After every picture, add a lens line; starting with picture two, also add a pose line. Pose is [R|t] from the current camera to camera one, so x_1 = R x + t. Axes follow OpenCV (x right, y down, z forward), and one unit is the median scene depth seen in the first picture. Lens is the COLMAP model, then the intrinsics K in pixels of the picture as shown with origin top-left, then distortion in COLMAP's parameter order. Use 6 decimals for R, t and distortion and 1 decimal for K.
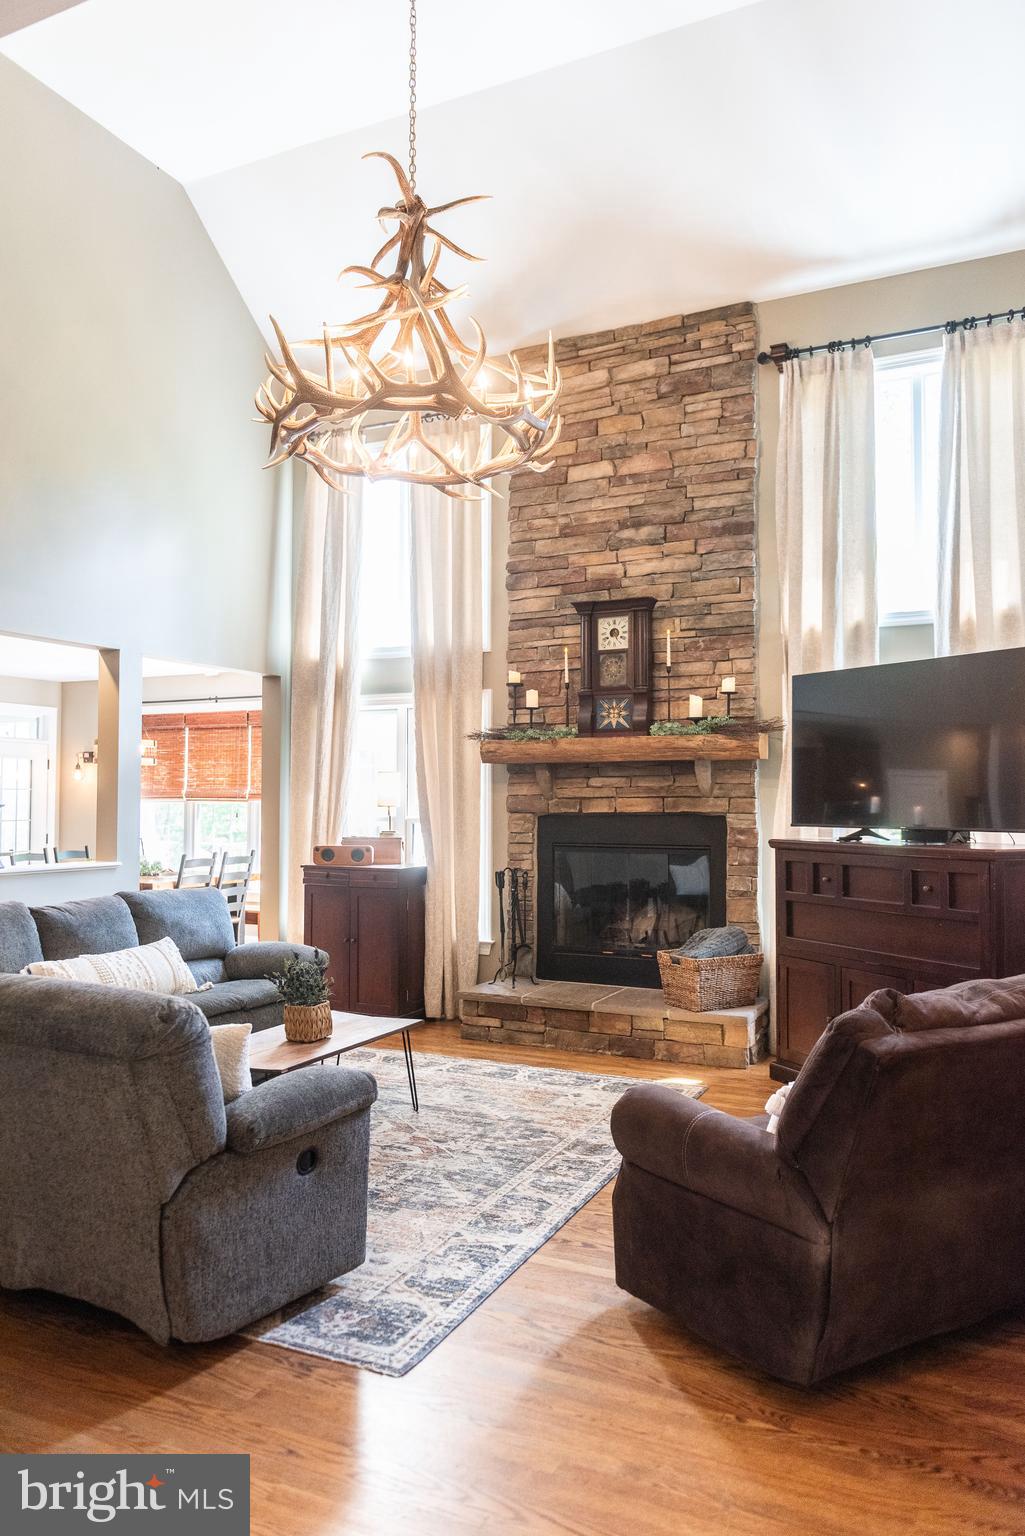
lens RADIAL K [[1041.6, 0, 489.1], [0, 1041.6, 763.9], [0, 0, 1]] dist [0.006902, 0.001108]
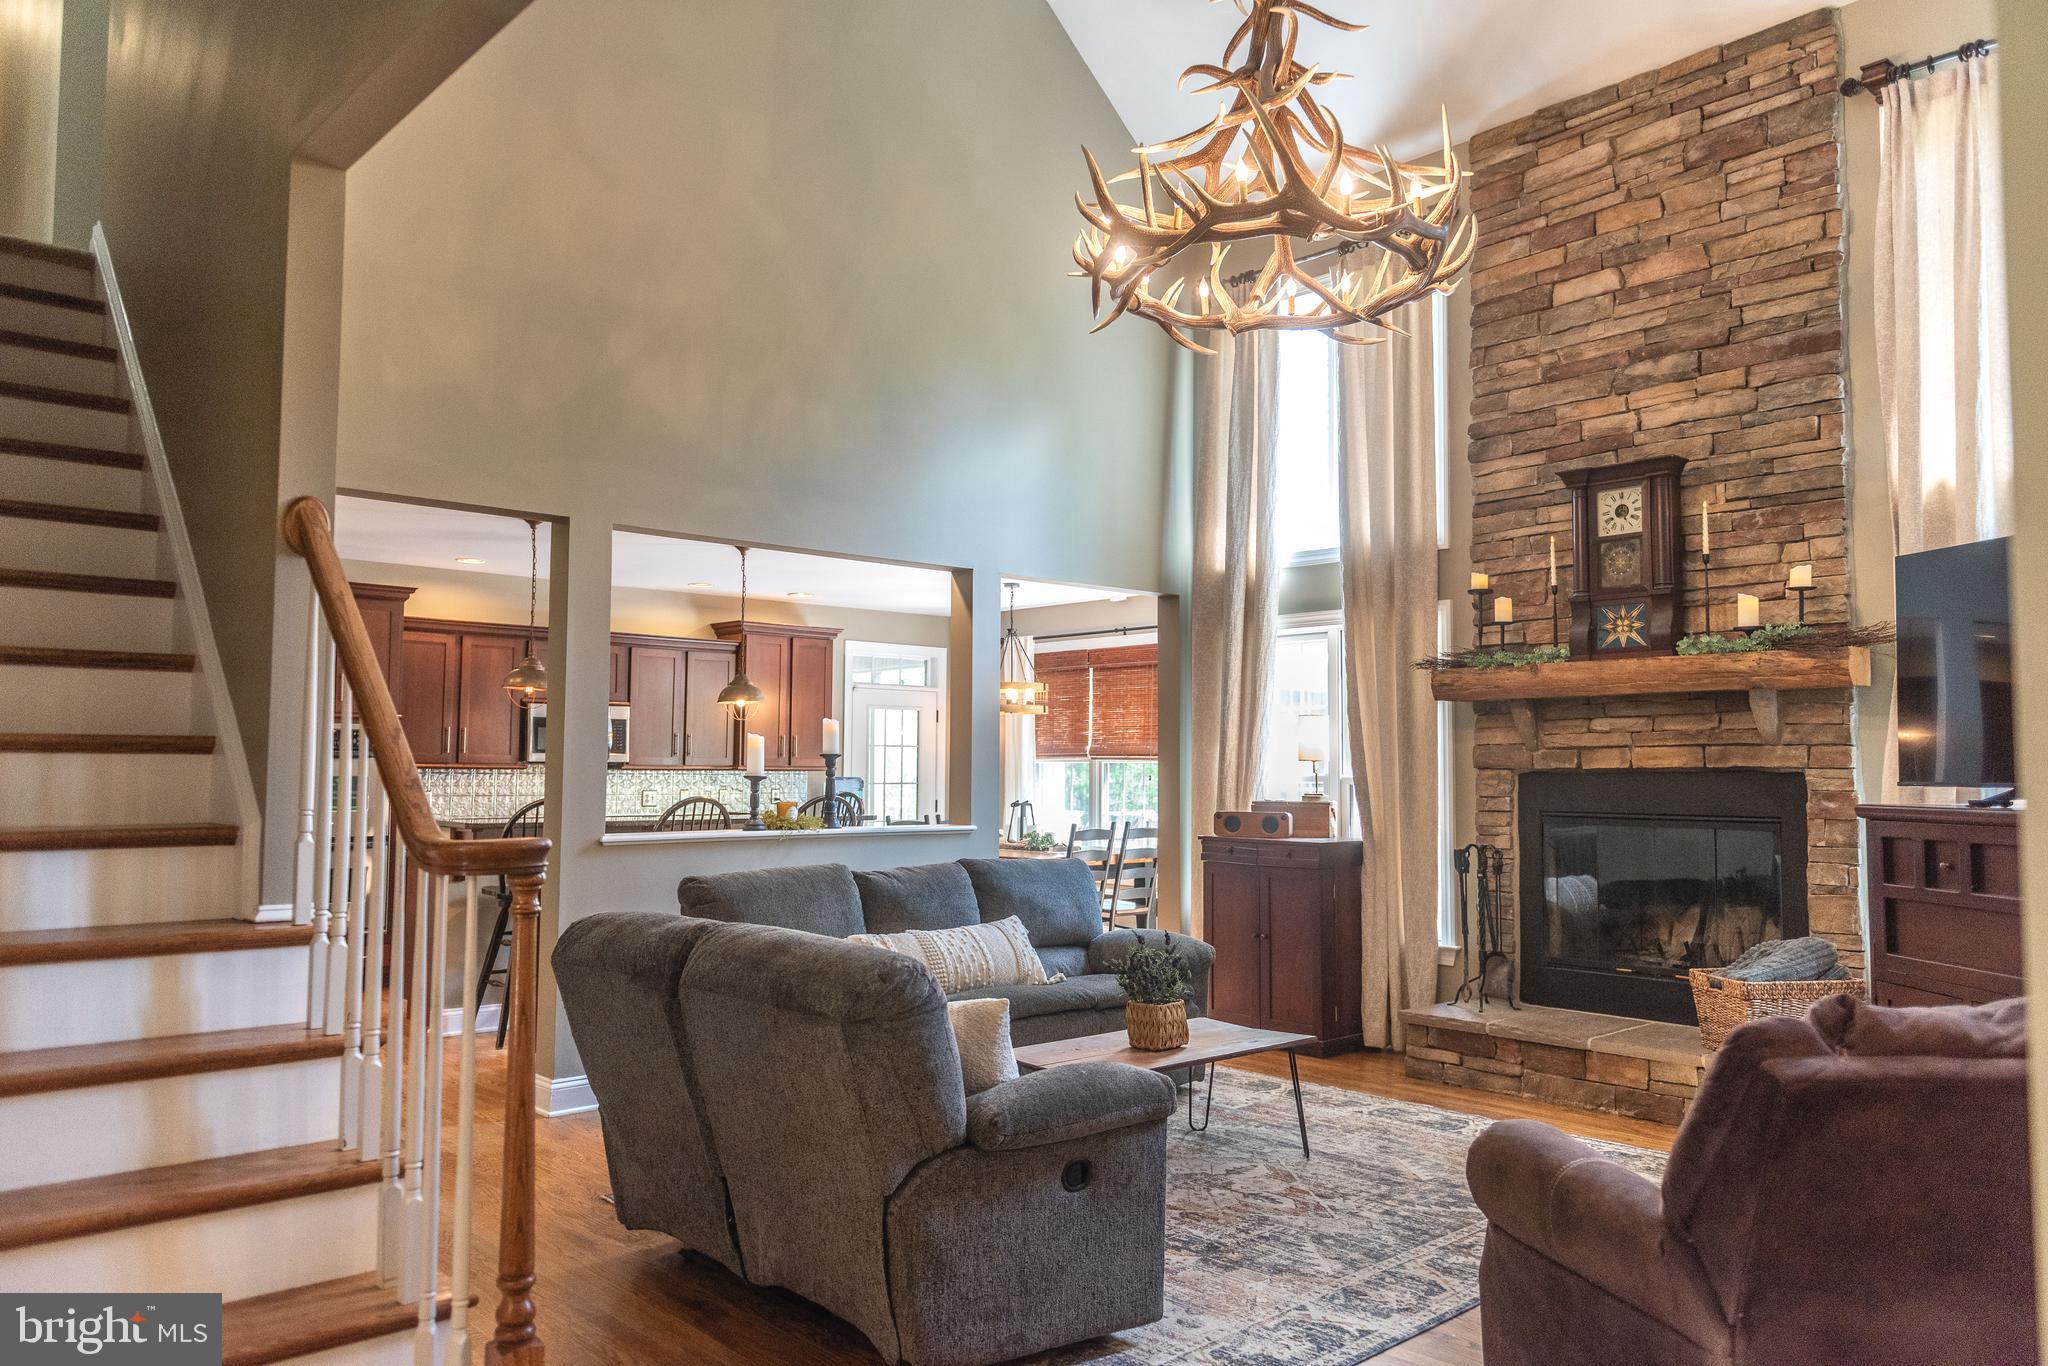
lens RADIAL K [[1388.8, 0, 1037.3], [0, 1388.8, 683.6], [0, 0, 1]] dist [0.006902, 0.001108]
pose [[0.933605, -0.019342, -0.357781, 0.091912], [0.009166, 0.999504, -0.030117, 0.015896], [0.358187, 0.024838, 0.933320, -0.011670]]
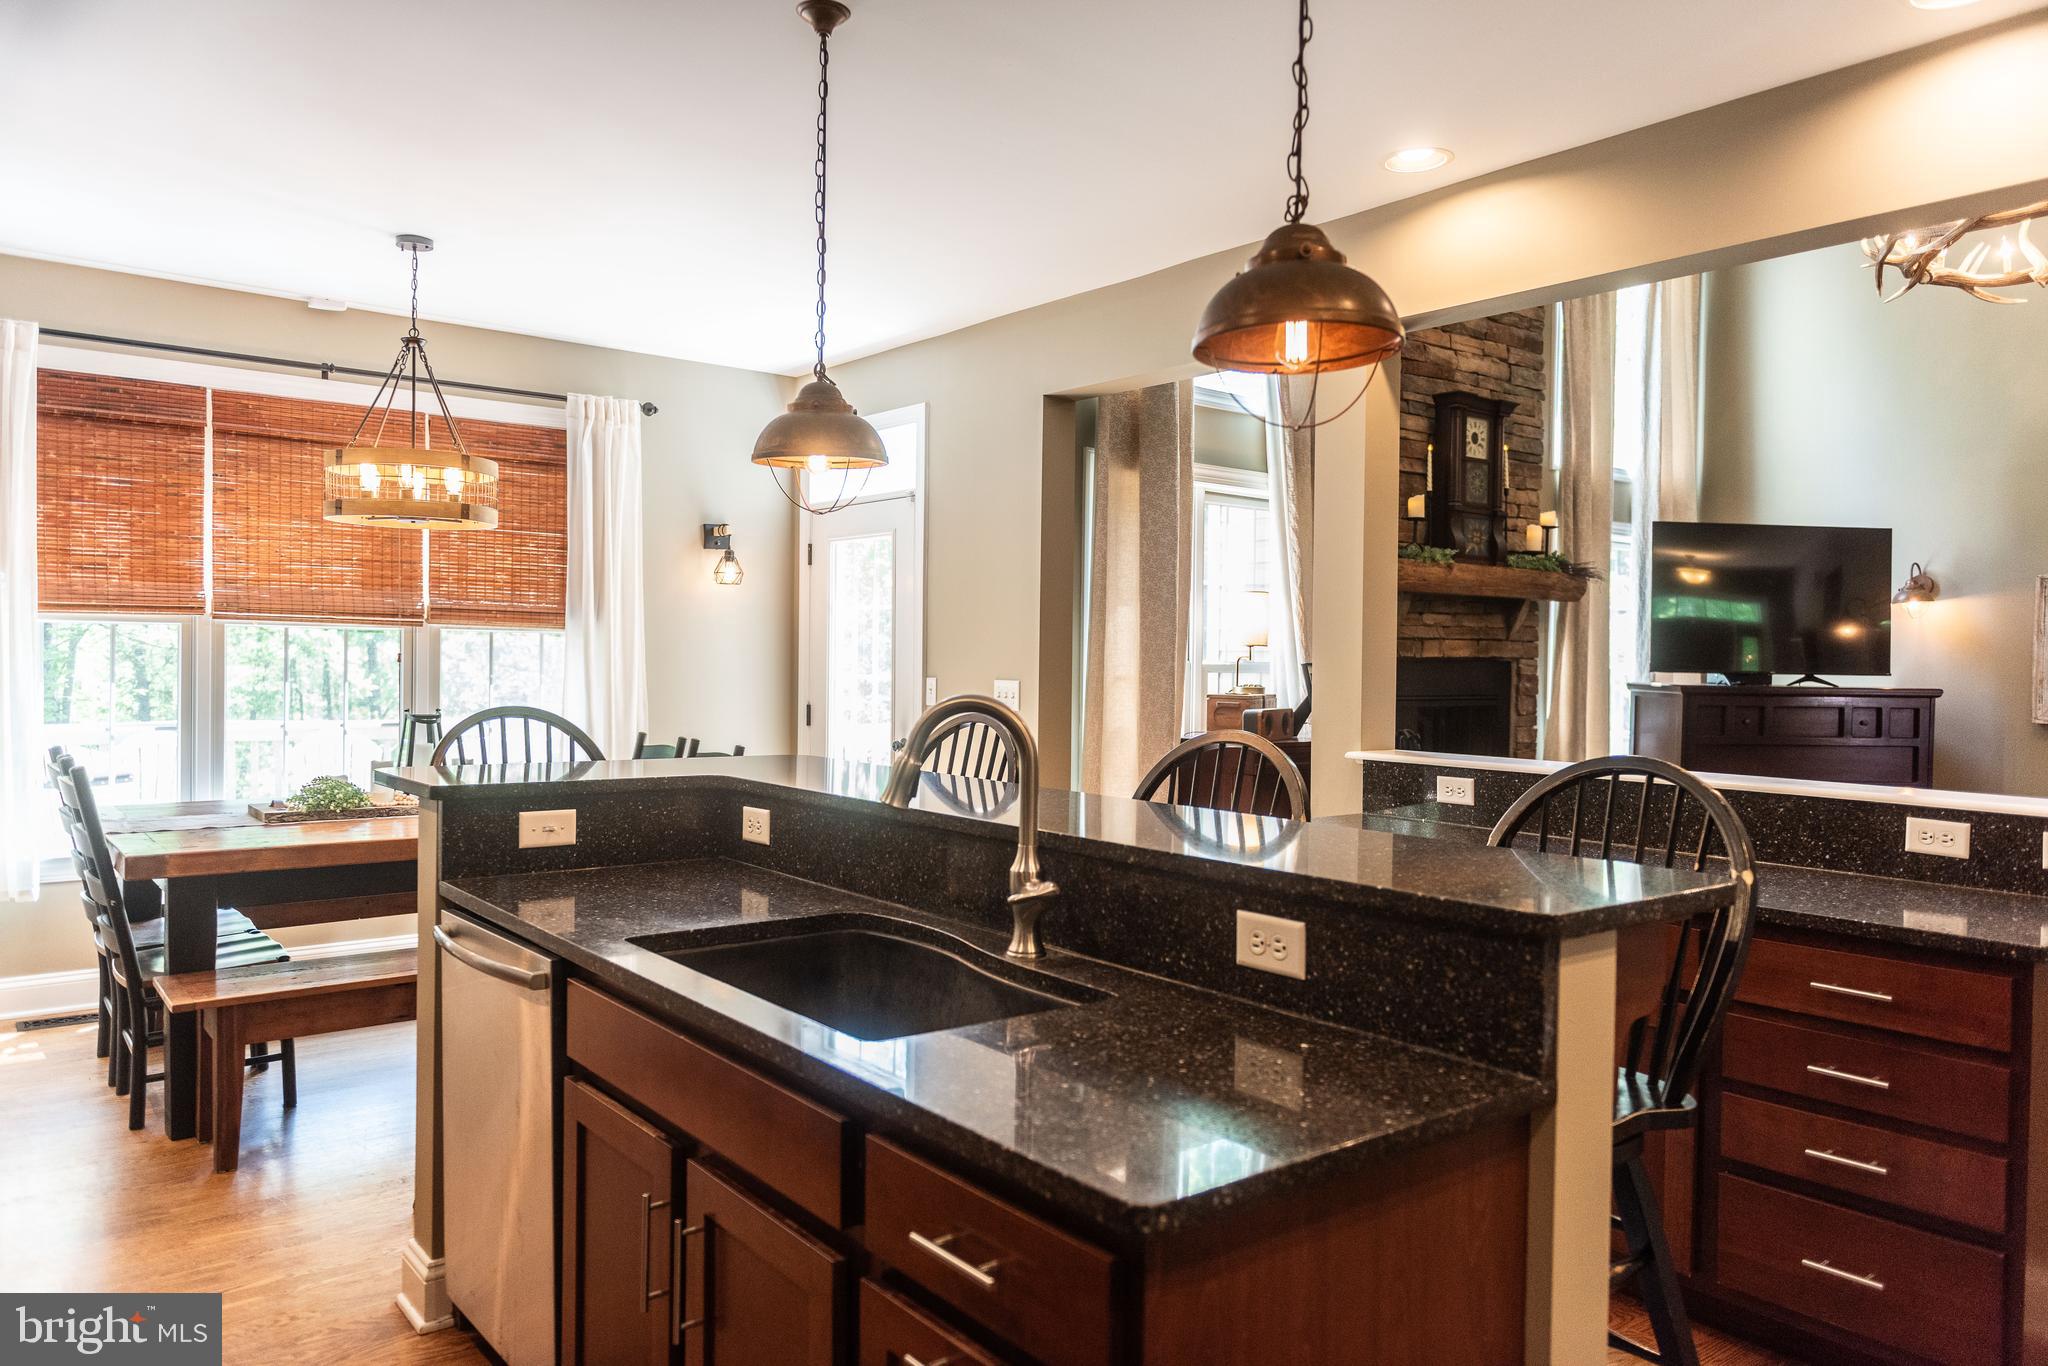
lens RADIAL K [[1388.8, 0, 1011.1], [0, 1388.8, 681.6], [0, 0, 1]] dist [0.006902, 0.001108]
pose [[0.431796, -0.013845, 0.901865, -1.102954], [-0.046694, 0.998198, 0.037680, 0.044237], [-0.900762, -0.058382, 0.430372, 0.910428]]
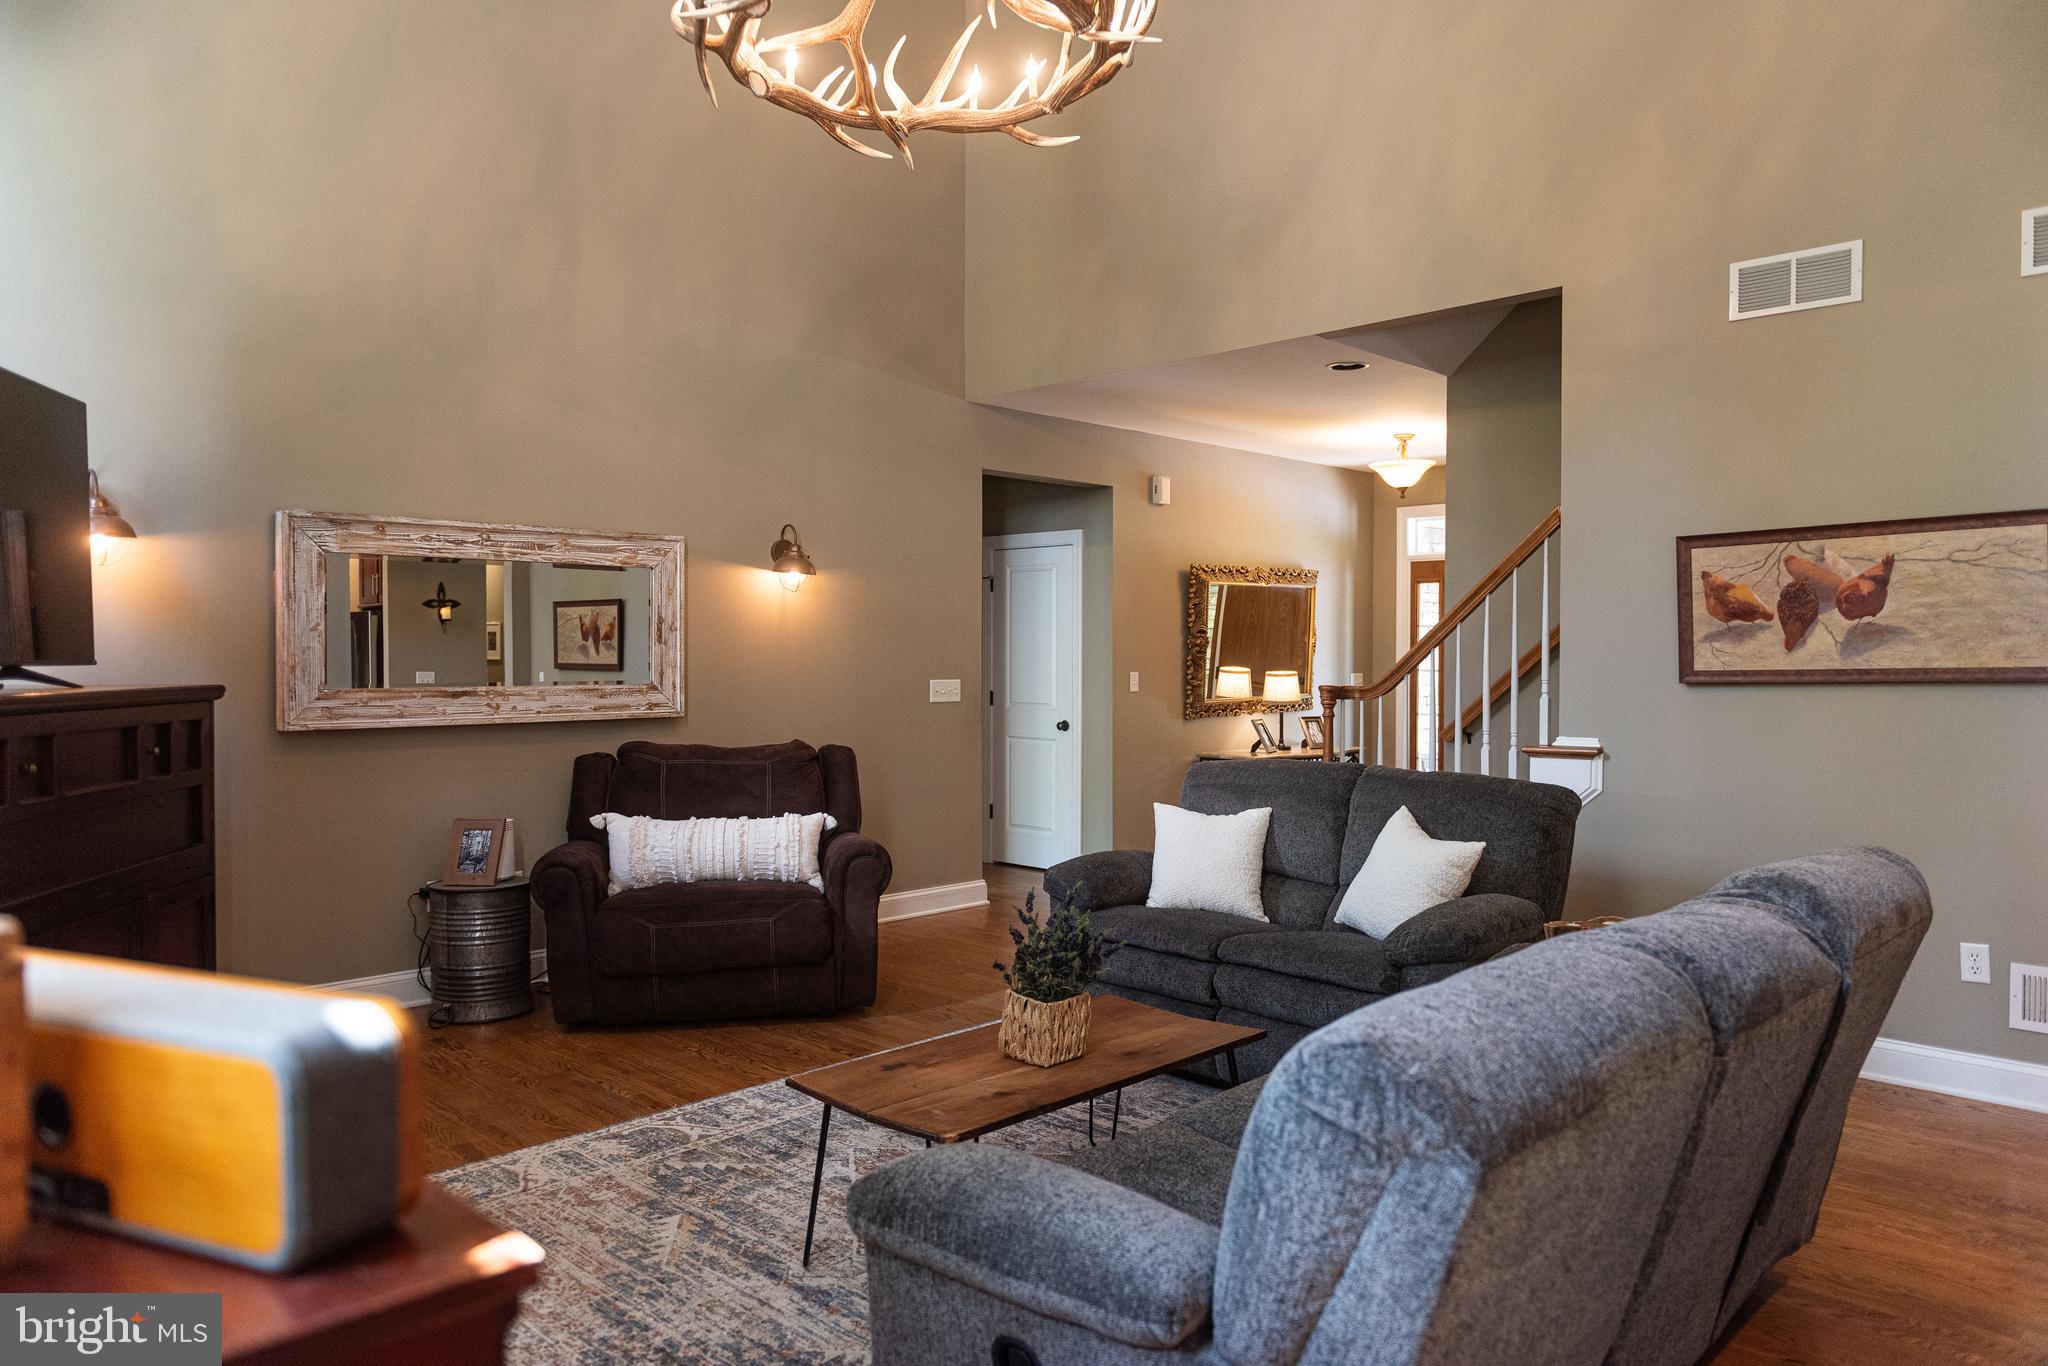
lens RADIAL K [[1388.8, 0, 1015.6], [0, 1388.8, 683.1], [0, 0, 1]] dist [0.006902, 0.001108]
pose [[-0.946522, -0.008163, 0.322535, -0.292881], [-0.013907, 0.999783, -0.015509, 0.062474], [-0.322338, -0.019165, -0.946431, 1.271889]]
